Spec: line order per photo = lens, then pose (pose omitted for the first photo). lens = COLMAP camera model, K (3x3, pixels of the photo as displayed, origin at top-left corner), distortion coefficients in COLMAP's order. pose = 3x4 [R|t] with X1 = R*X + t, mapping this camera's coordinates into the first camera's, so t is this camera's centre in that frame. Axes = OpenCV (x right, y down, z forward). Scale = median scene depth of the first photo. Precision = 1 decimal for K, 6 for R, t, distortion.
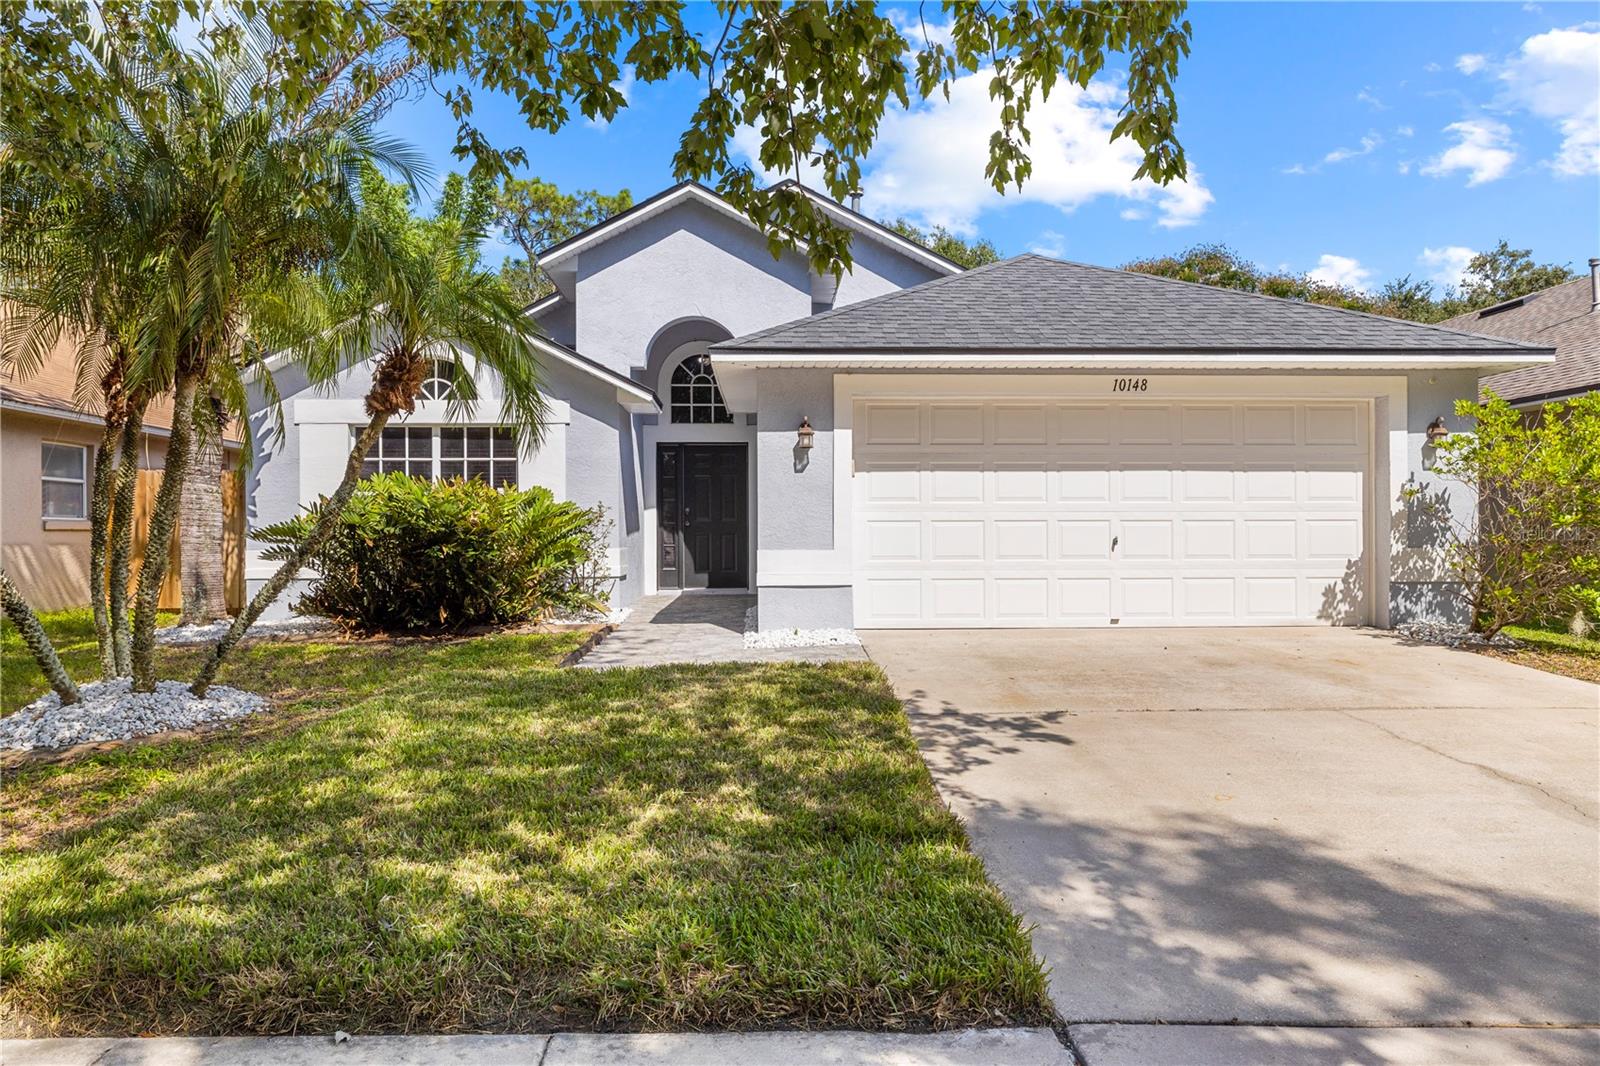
lens RADIAL K [[1018.1, 0, 802.3], [0, 1018.1, 536.5], [0, 0, 1]] dist [-0.002158, 0.001053]
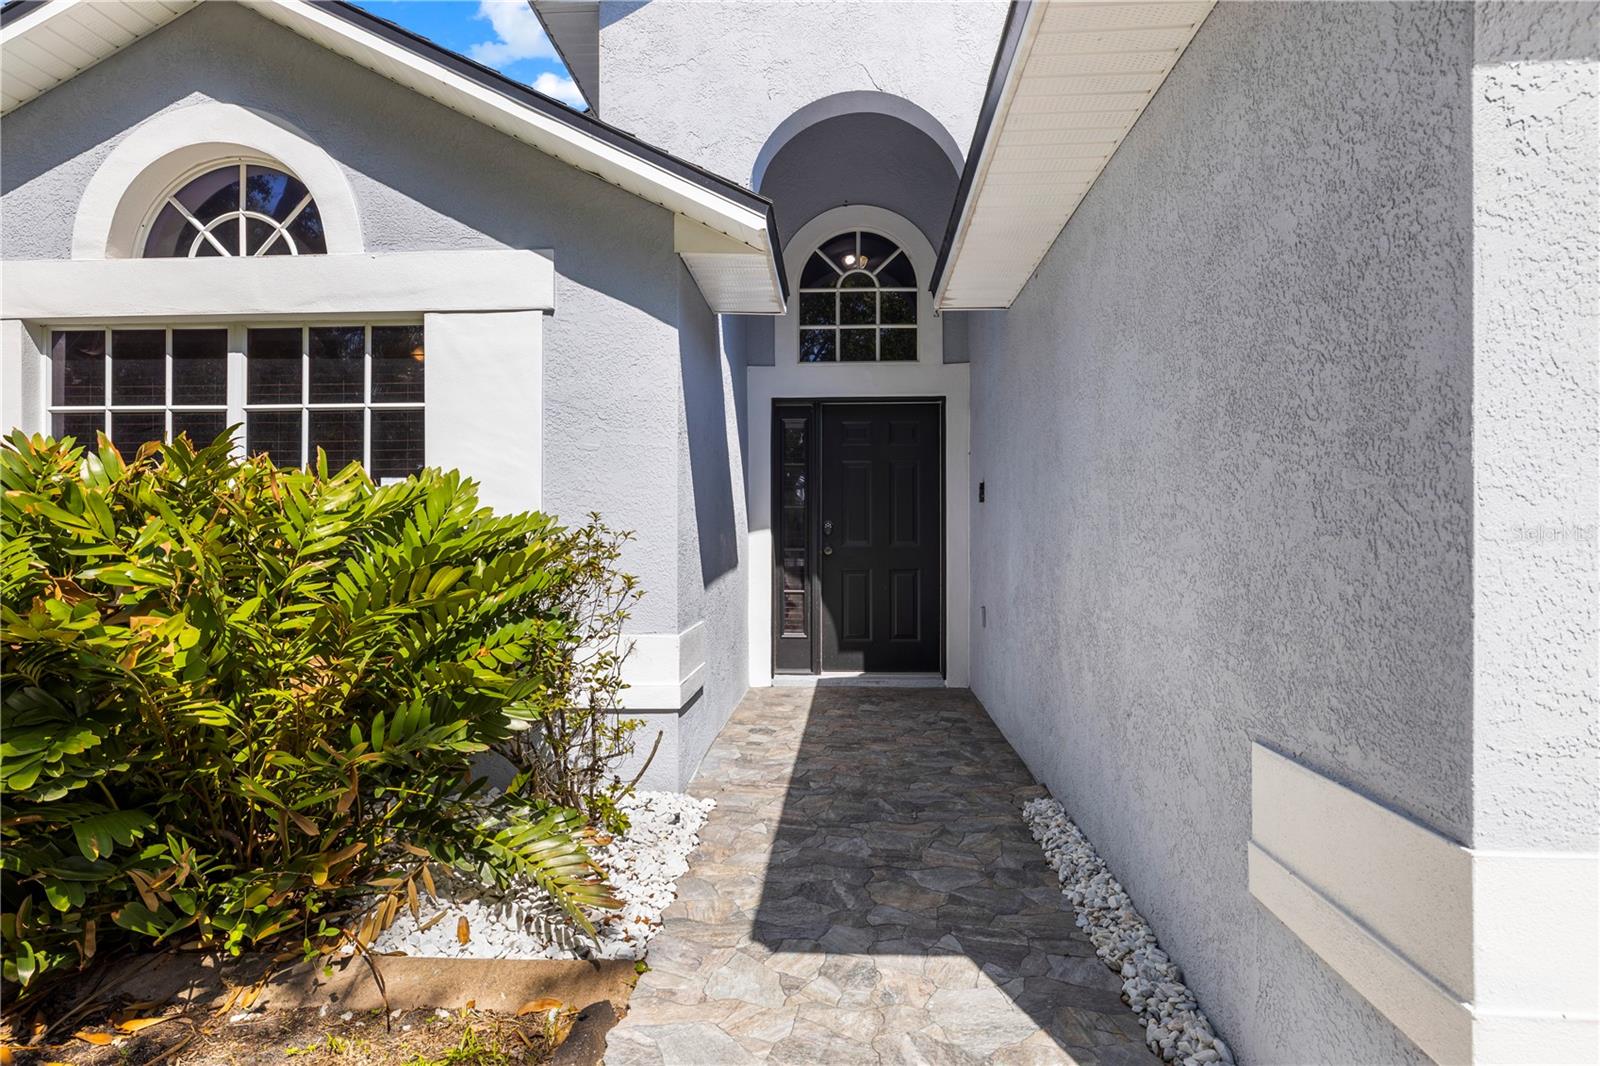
lens RADIAL K [[853.4, 0, 803.0], [0, 853.4, 537.4], [0, 0, 1]] dist [-0.002381, -0.000216]
pose [[0.995091, 0.004675, -0.098854, -0.117876], [-0.004514, 0.999988, 0.001853, -0.029894], [0.098862, -0.001398, 0.995100, 0.795158]]
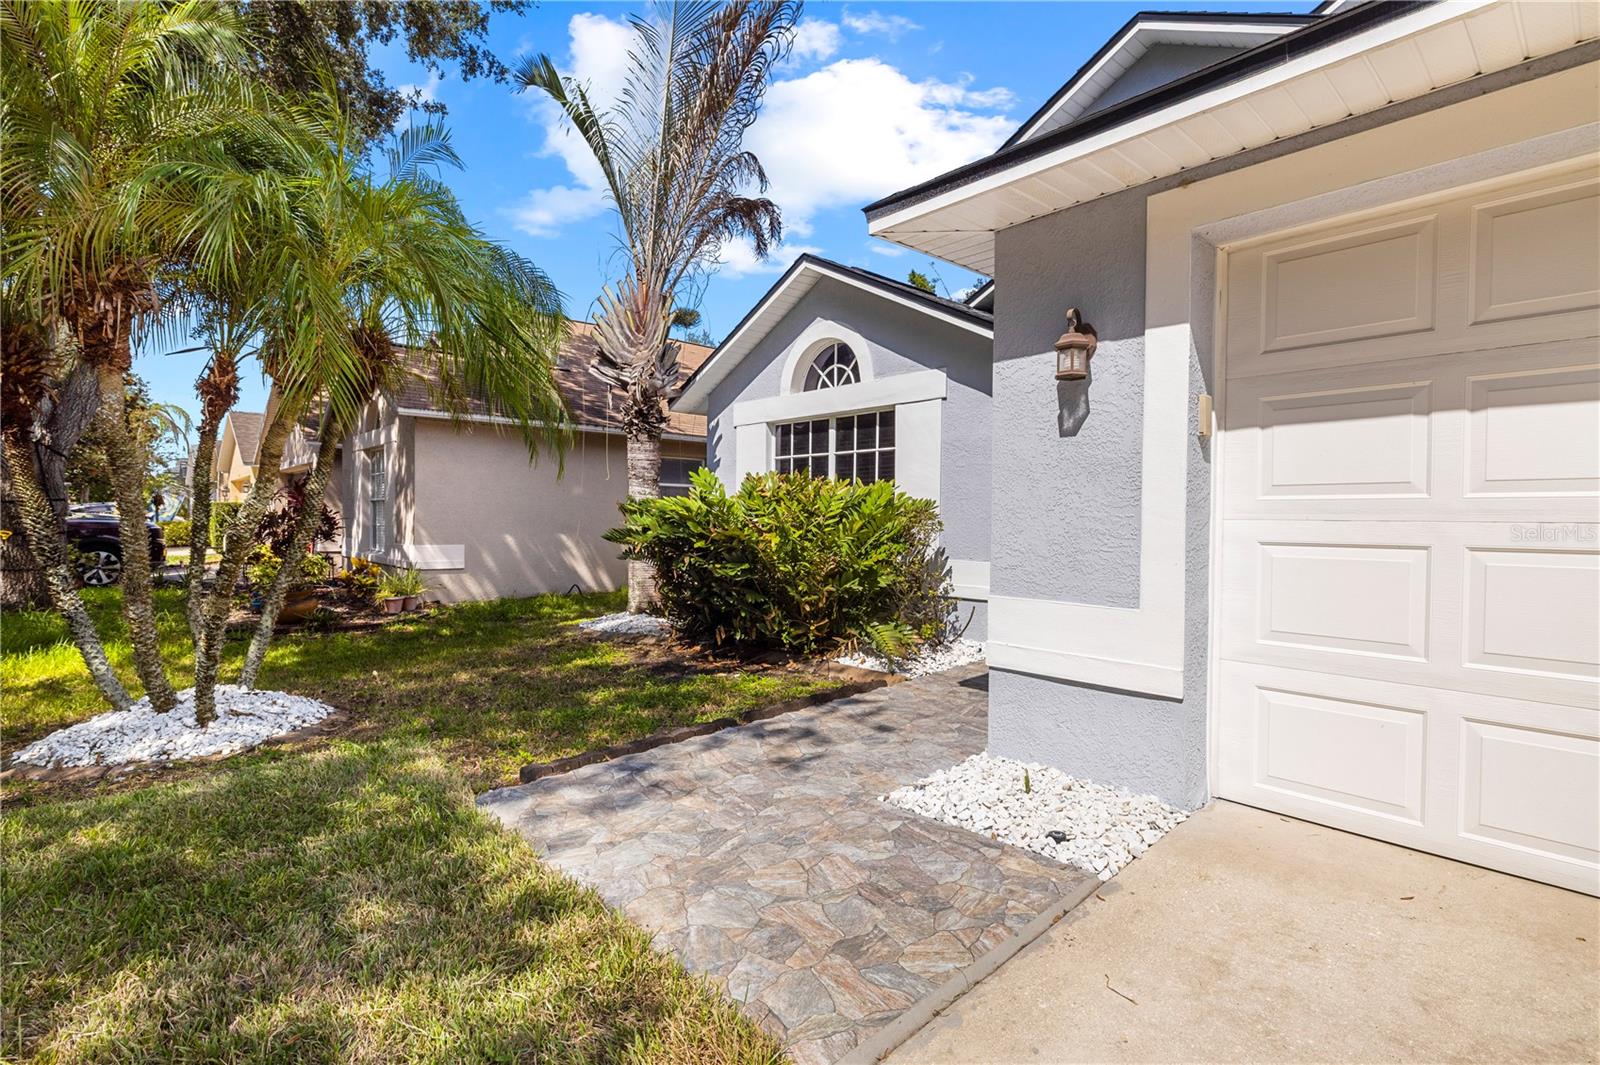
lens RADIAL K [[763.2, 0, 800.0], [0, 763.2, 532.5], [0, 0, 1]] dist [0.001757, 0.000435]
pose [[0.640795, 0.024022, -0.767336, 0.170894], [-0.011996, 0.999702, 0.021279, -0.022686], [0.767618, -0.004430, 0.640892, 0.628228]]
